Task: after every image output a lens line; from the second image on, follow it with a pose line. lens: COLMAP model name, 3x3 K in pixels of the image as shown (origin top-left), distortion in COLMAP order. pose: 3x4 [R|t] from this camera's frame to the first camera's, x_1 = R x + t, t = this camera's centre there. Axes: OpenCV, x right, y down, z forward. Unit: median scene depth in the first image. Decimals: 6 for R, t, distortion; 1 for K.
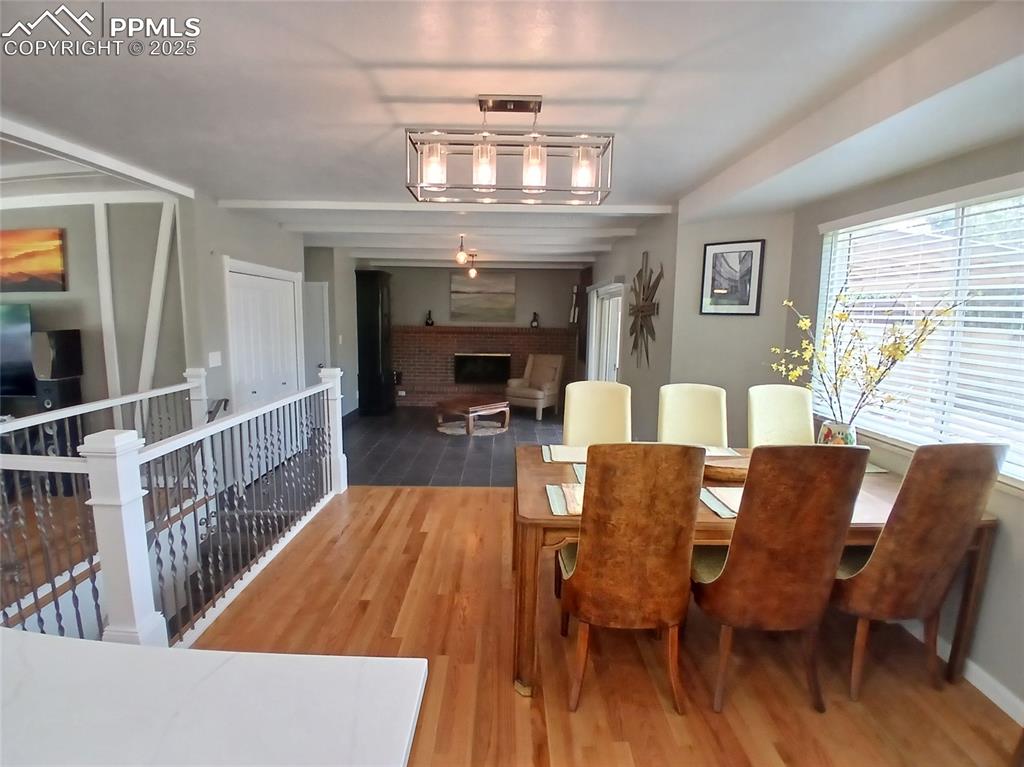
lens RADIAL K [[511.7, 0, 512.0], [0, 511.7, 383.5], [0, 0, 1]] dist [-0.002387, -0.042318]
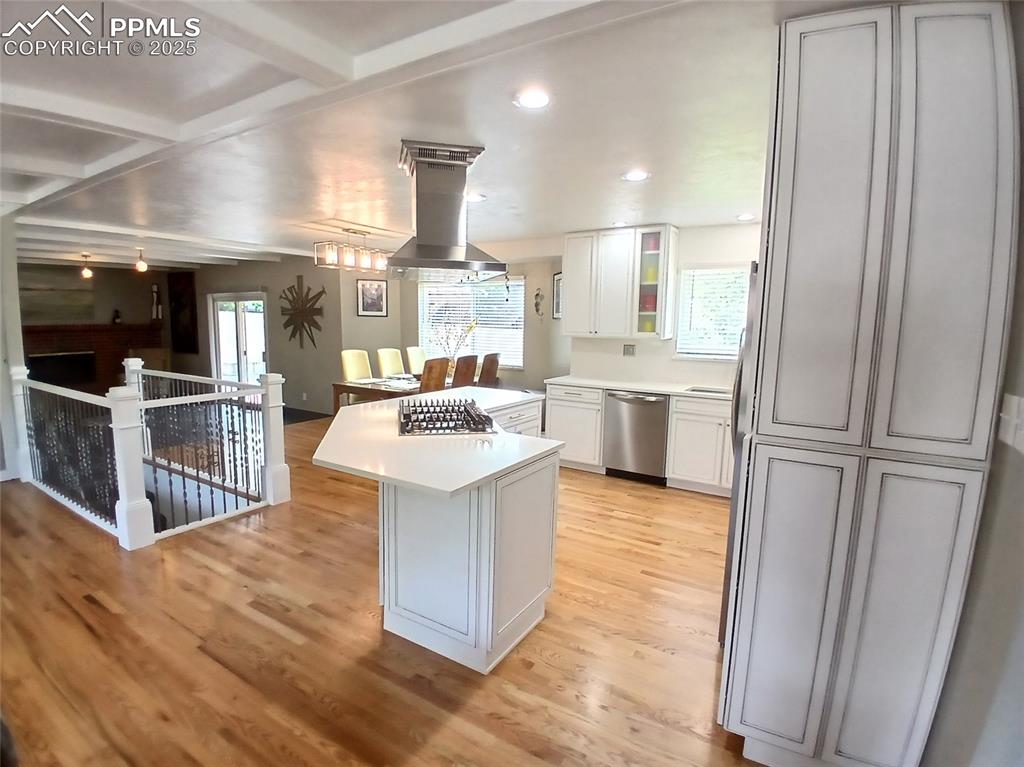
lens RADIAL K [[511.7, 0, 512.0], [0, 511.7, 383.5], [0, 0, 1]] dist [-0.002387, -0.042318]
pose [[0.523847, -0.111600, 0.844470, -0.416615], [0.097576, 0.992716, 0.070663, 0.015785], [-0.846205, 0.045383, 0.530921, -0.210939]]
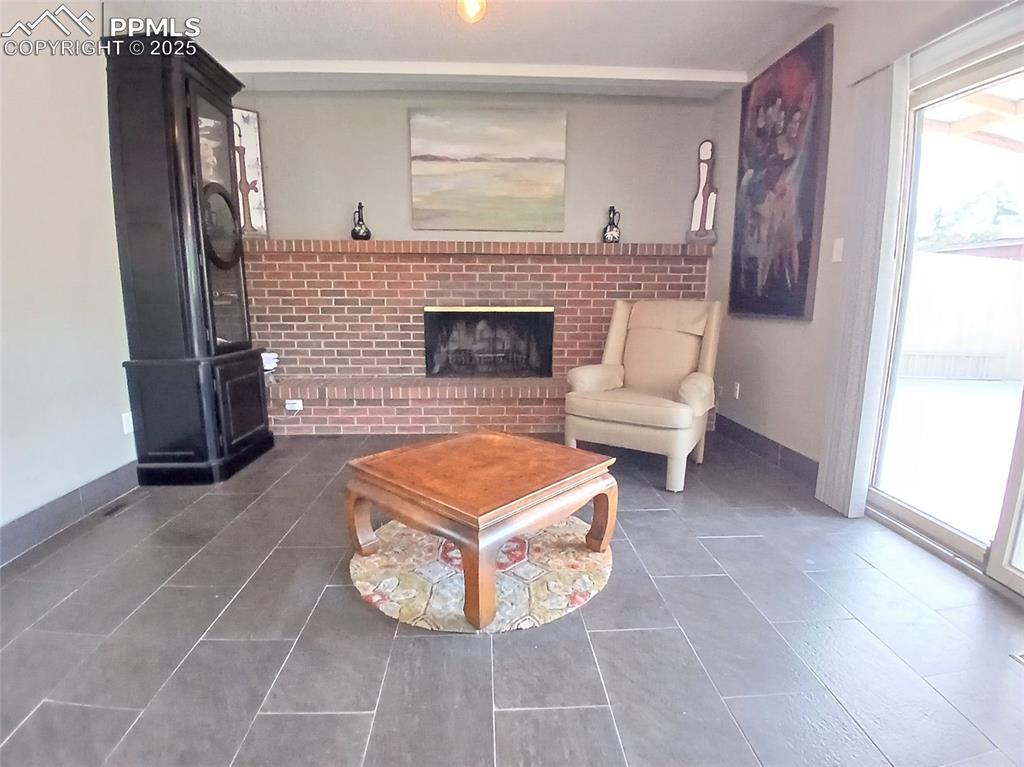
lens RADIAL K [[511.7, 0, 512.0], [0, 511.7, 383.5], [0, 0, 1]] dist [-0.002387, -0.042318]
pose [[0.999183, -0.016266, 0.036992, -0.056587], [0.014598, 0.998884, 0.044927, -0.013492], [-0.037681, -0.044350, 0.998305, 0.585879]]
